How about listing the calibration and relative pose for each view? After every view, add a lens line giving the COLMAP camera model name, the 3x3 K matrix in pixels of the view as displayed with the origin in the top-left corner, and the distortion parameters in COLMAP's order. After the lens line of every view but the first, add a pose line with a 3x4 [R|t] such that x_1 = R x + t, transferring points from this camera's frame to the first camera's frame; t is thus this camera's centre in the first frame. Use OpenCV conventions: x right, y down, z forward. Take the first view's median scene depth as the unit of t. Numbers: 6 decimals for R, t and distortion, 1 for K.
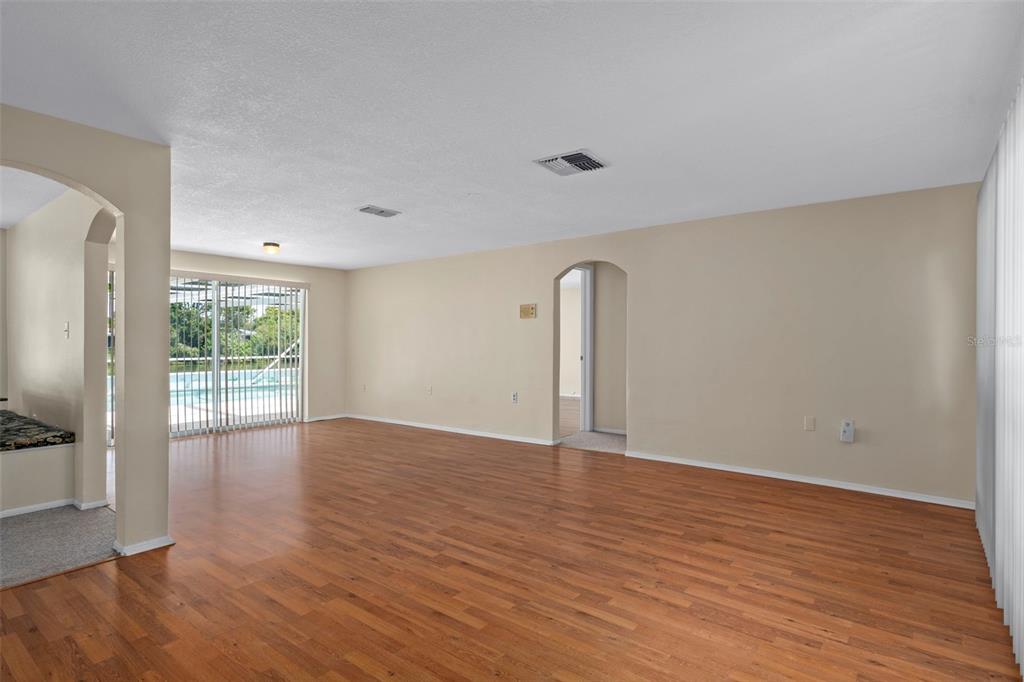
lens RADIAL K [[526.2, 0, 510.5], [0, 526.2, 336.7], [0, 0, 1]] dist [-0.000688, 0.000271]
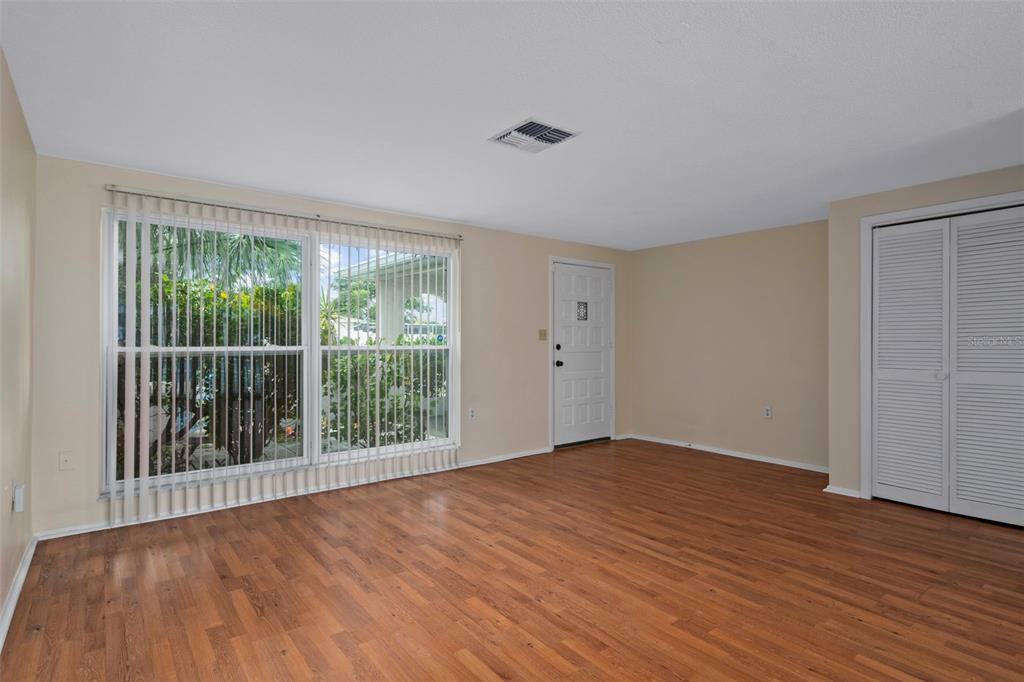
lens RADIAL K [[524.1, 0, 510.1], [0, 524.1, 342.4], [0, 0, 1]] dist [-0.000028, 0.000679]
pose [[-0.969684, -0.003934, 0.244330, -0.047793], [-0.005427, 0.999971, -0.005435, 0.010864], [-0.244301, -0.006596, -0.969677, 1.617189]]
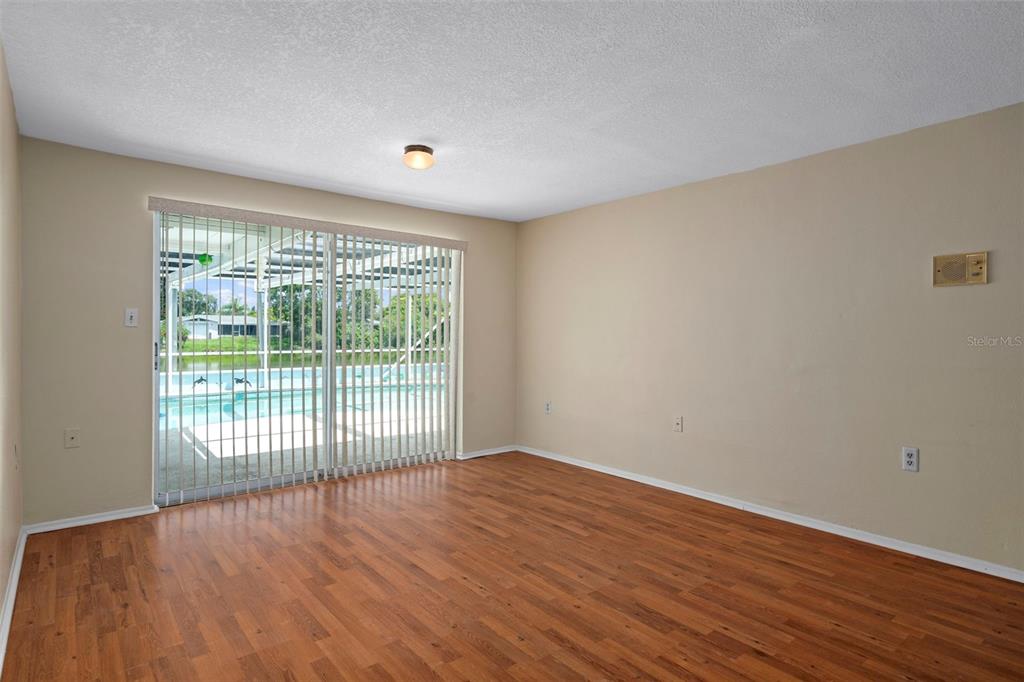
lens RADIAL K [[546.6, 0, 508.0], [0, 546.6, 332.3], [0, 0, 1]] dist [-0.002623, -0.000601]
pose [[0.974732, 0.007475, -0.223251, -0.387016], [-0.005661, 0.999946, 0.008764, 0.003954], [0.223304, -0.007279, 0.974722, 0.770394]]
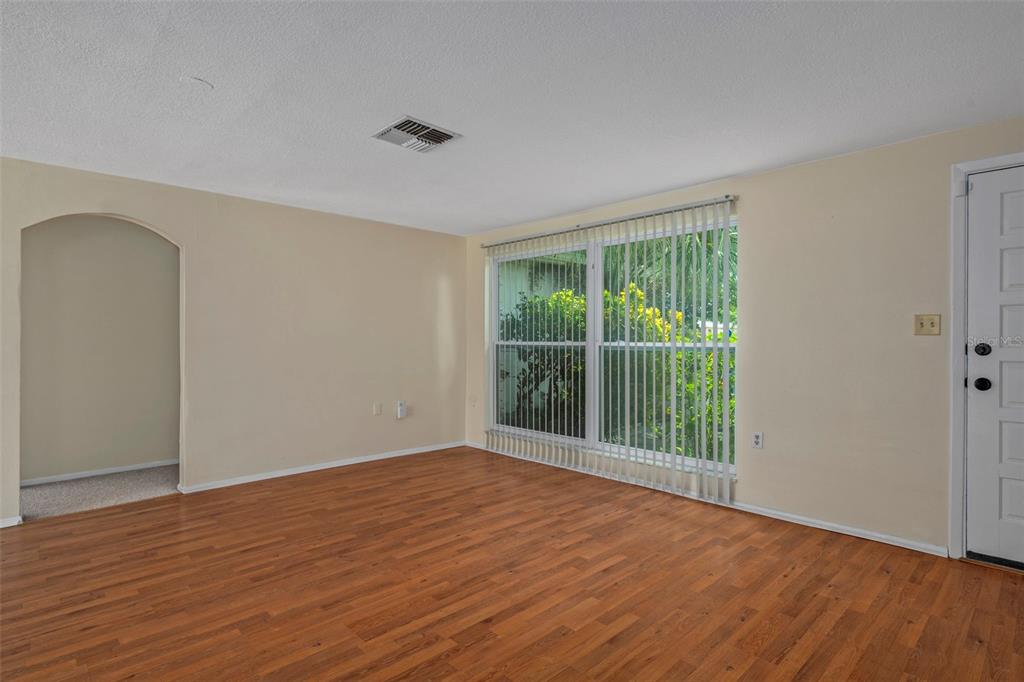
lens RADIAL K [[526.2, 0, 510.5], [0, 526.2, 336.7], [0, 0, 1]] dist [-0.000688, 0.000271]
pose [[0.140274, 0.000366, 0.990113, -0.643466], [-0.008039, 0.999967, 0.000769, 0.002269], [-0.990080, -0.008067, 0.140272, 0.637584]]
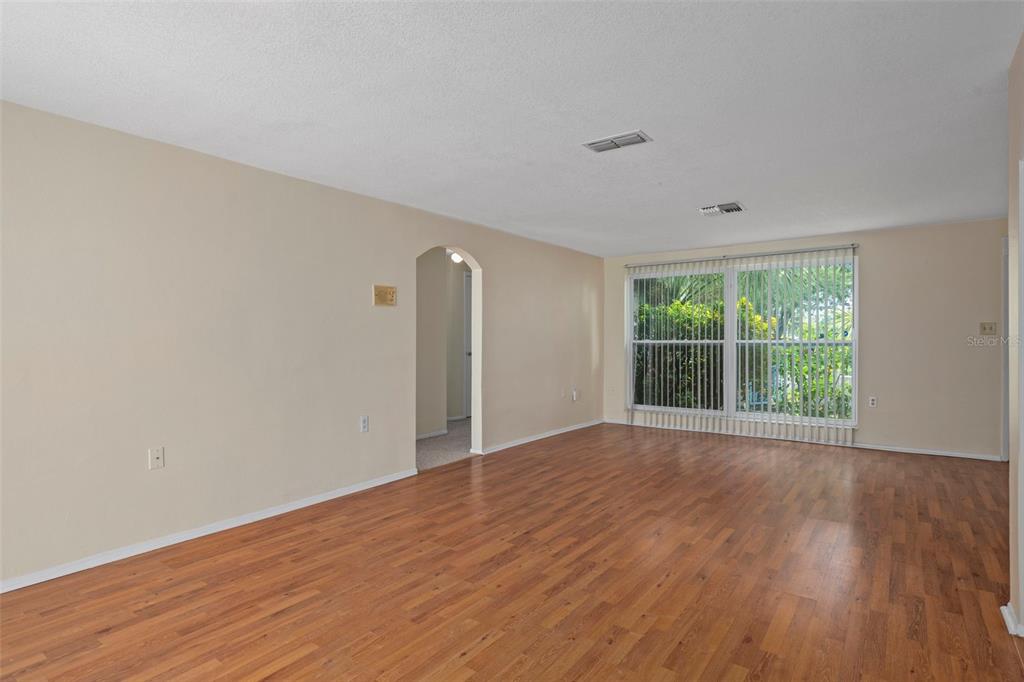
lens RADIAL K [[537.5, 0, 508.6], [0, 537.5, 343.8], [0, 0, 1]] dist [0.002628, 0.000746]
pose [[-0.029288, -0.011488, 0.999505, -1.128835], [-0.005452, 0.999921, 0.011333, 0.010301], [-0.999556, -0.005118, -0.029349, 1.411286]]
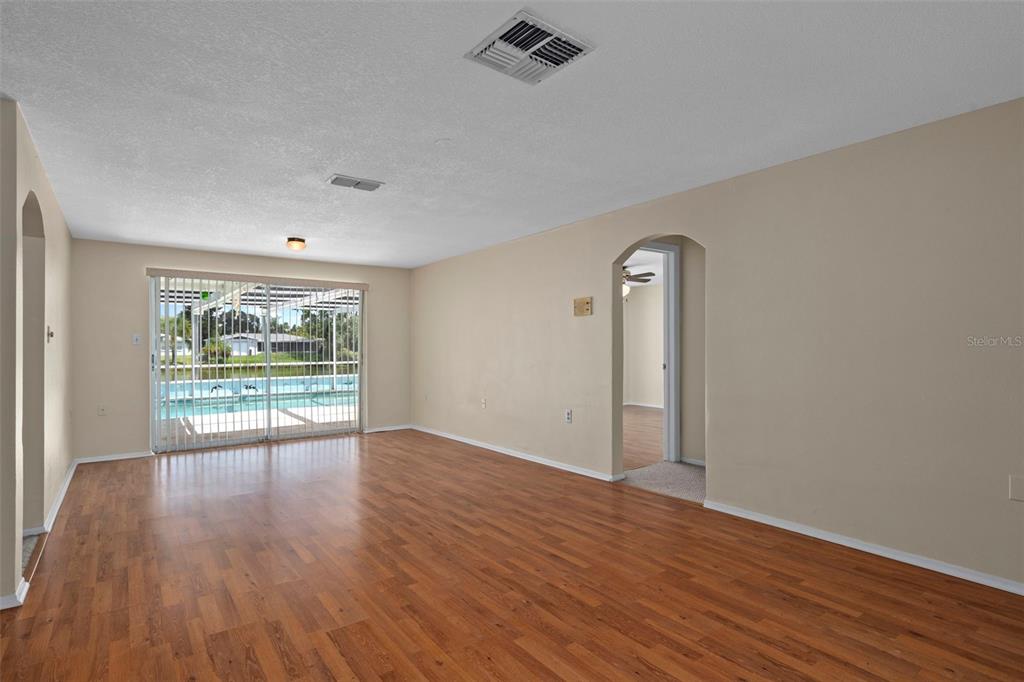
lens RADIAL K [[524.1, 0, 510.1], [0, 524.1, 342.4], [0, 0, 1]] dist [-0.000028, 0.000679]
pose [[0.963225, -0.006788, -0.268611, 0.226635], [0.007674, 0.999968, 0.002252, 0.003363], [0.268587, -0.004230, 0.963246, 0.364124]]
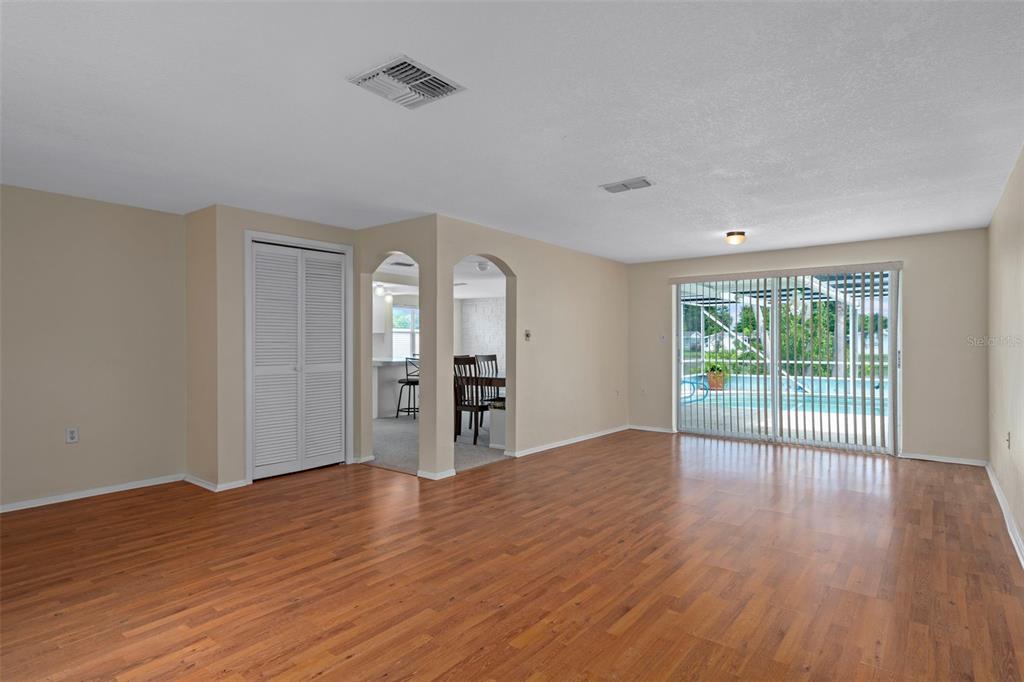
lens RADIAL K [[537.5, 0, 508.6], [0, 537.5, 343.8], [0, 0, 1]] dist [0.002628, 0.000746]
pose [[-0.009621, -0.000269, -0.999954, 0.717112], [0.009352, 0.999956, -0.000359, 0.008492], [0.999910, -0.009355, -0.009618, 1.003907]]
